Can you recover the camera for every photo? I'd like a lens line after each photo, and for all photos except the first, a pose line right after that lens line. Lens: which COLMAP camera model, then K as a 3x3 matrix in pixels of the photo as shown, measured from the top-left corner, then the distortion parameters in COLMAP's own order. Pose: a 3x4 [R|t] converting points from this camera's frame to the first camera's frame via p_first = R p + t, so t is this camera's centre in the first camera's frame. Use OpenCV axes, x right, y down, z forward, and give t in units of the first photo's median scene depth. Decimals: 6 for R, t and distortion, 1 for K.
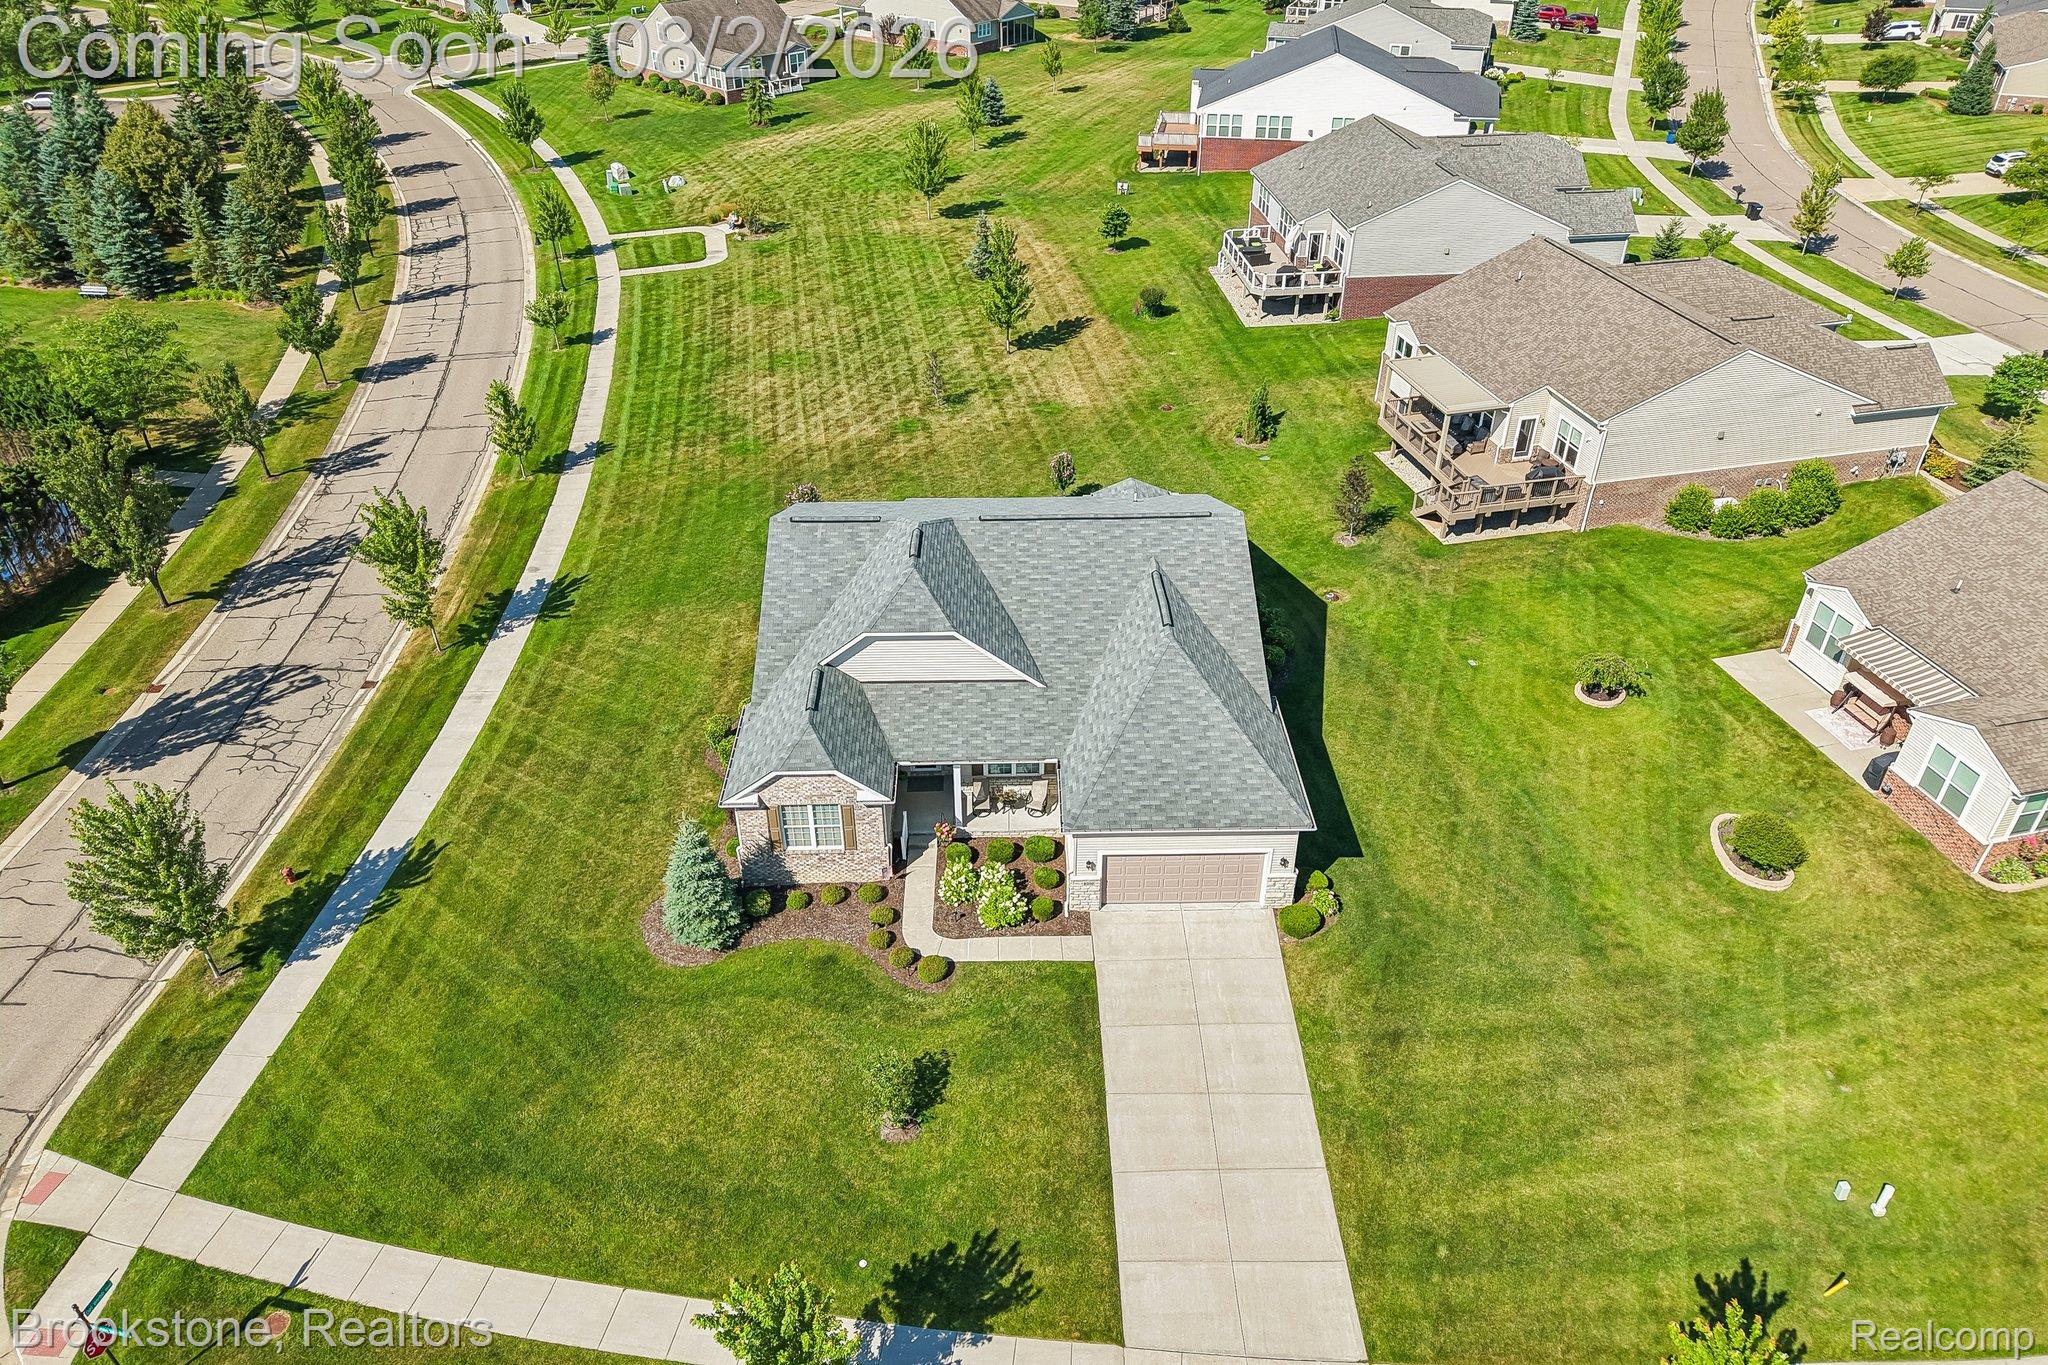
lens RADIAL K [[1375.7, 0, 1023.9], [0, 1375.7, 681.8], [0, 0, 1]] dist [0.017794, -0.020198]
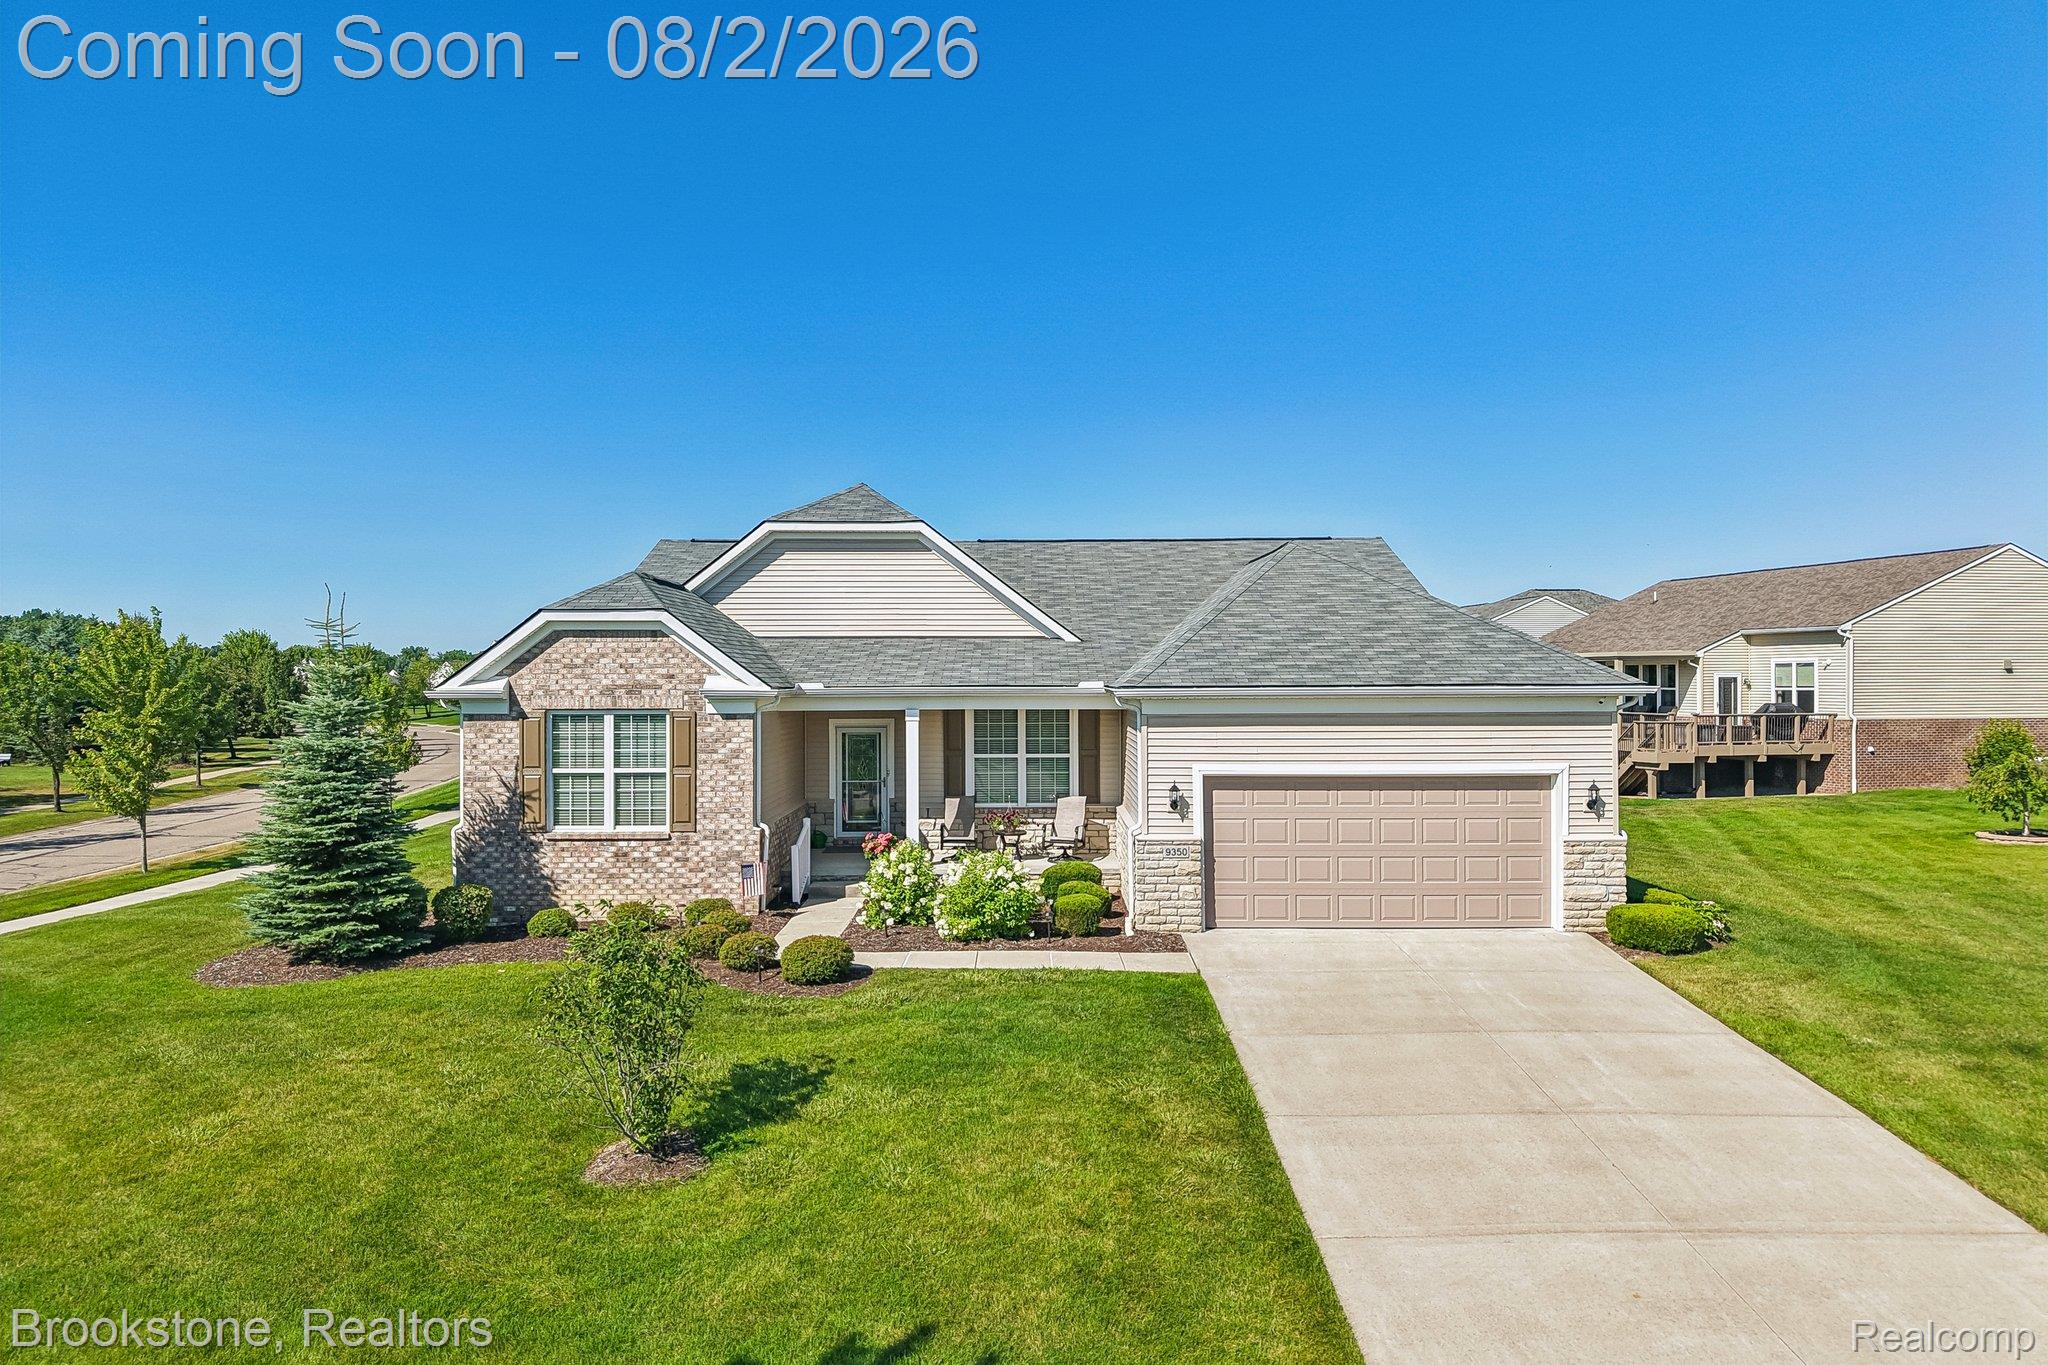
lens RADIAL K [[1375.7, 0, 1028.5], [0, 1375.7, 687.8], [0, 0, 1]] dist [0.017794, -0.020198]
pose [[0.999787, 0.000551, -0.020641, 0.004782], [-0.012113, 0.825224, -0.564676, 0.243773], [0.016722, 0.564806, 0.825054, 0.392489]]
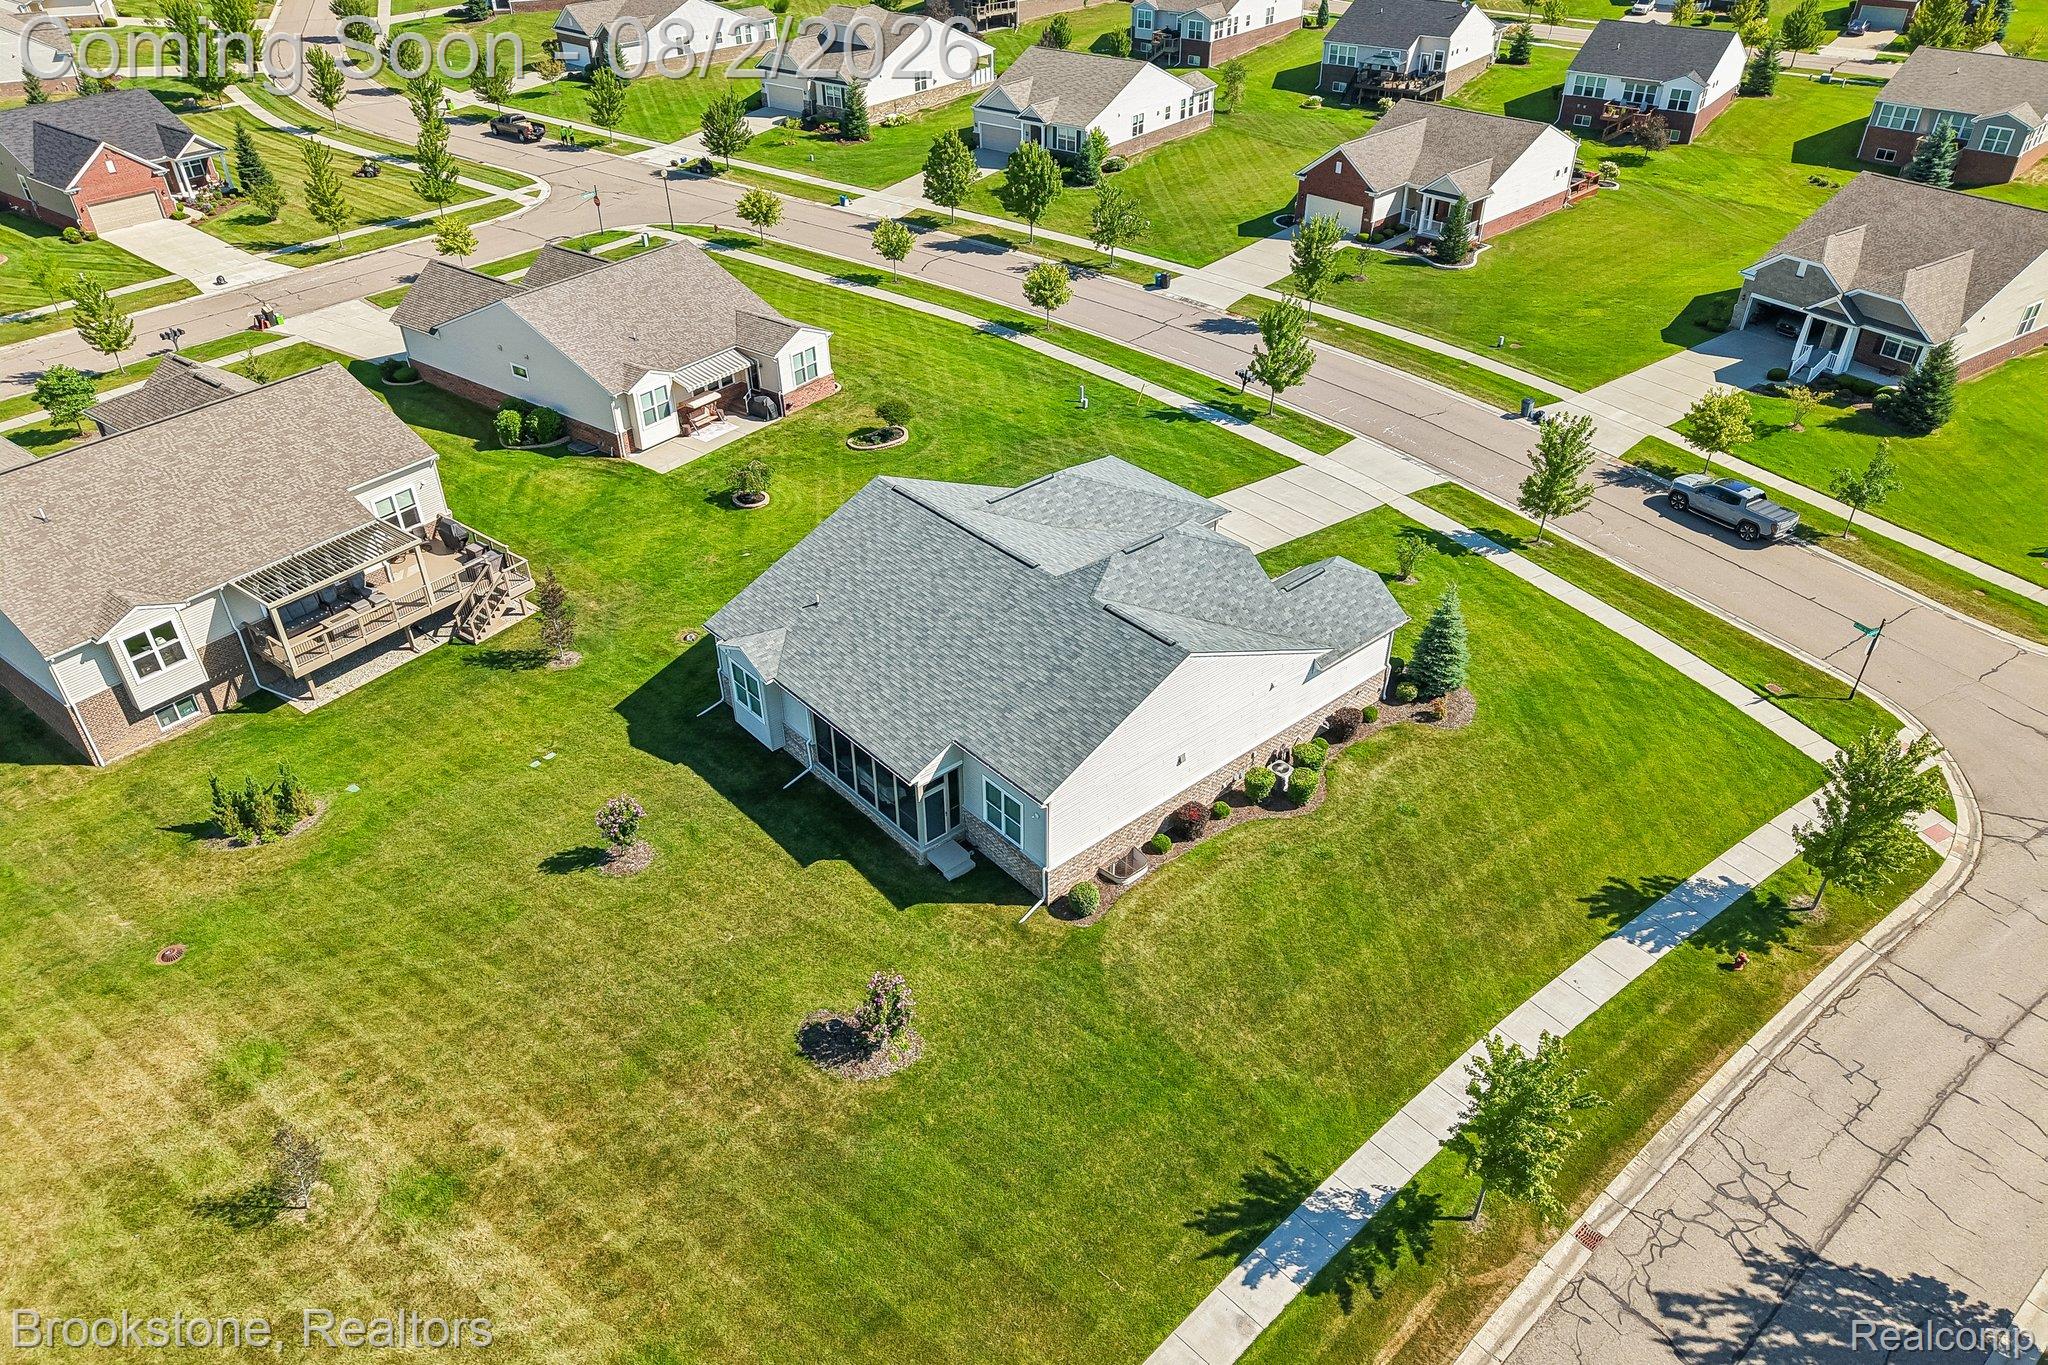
lens RADIAL K [[1375.7, 0, 1020.6], [0, 1375.7, 677.0], [0, 0, 1]] dist [0.017794, -0.020198]
pose [[-0.639129, -0.429683, 0.637877, -0.541378], [0.442306, 0.473156, 0.761898, -0.660452], [-0.629190, 0.769088, -0.112356, 0.930079]]
